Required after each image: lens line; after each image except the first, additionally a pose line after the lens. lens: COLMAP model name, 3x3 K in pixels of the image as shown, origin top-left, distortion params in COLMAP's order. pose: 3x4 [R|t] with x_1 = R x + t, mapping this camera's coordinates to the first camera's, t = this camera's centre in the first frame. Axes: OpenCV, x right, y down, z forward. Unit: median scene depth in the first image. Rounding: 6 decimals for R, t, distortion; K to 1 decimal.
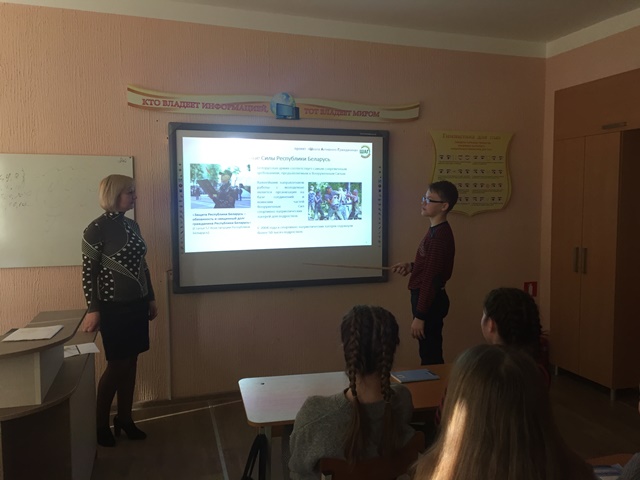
lens RADIAL K [[544.8, 0, 320.0], [0, 544.8, 240.0], [0, 0, 1]] dist [0.063322, -0.062888]
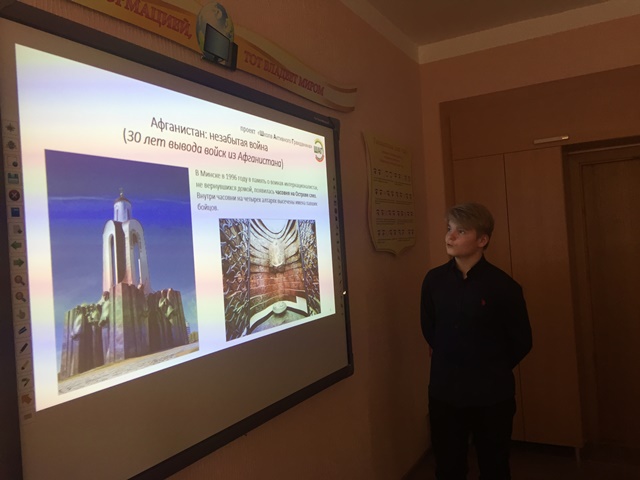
lens RADIAL K [[544.8, 0, 320.0], [0, 544.8, 240.0], [0, 0, 1]] dist [0.063322, -0.062888]
pose [[0.726617, -0.035435, 0.686129, -0.321203], [0.108960, 0.991973, -0.064159, -0.033464], [-0.678348, 0.121380, 0.724646, 0.616788]]
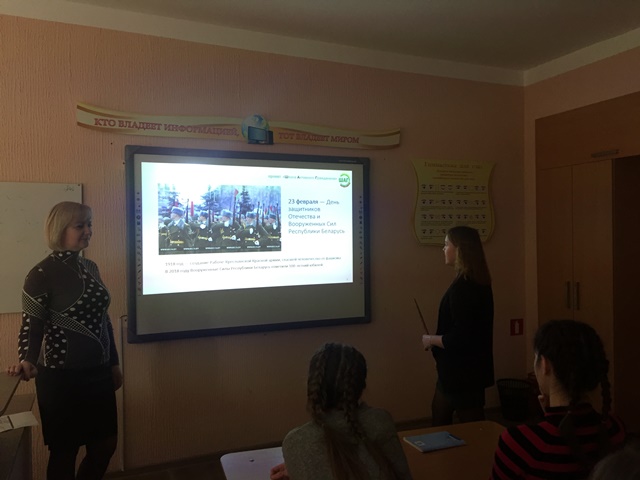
lens RADIAL K [[544.8, 0, 320.0], [0, 544.8, 240.0], [0, 0, 1]] dist [0.063322, -0.062888]
pose [[0.995410, -0.007714, 0.095391, -0.048111], [0.013758, 0.997927, -0.062869, -0.004703], [-0.094709, 0.063893, 0.993453, 0.103599]]
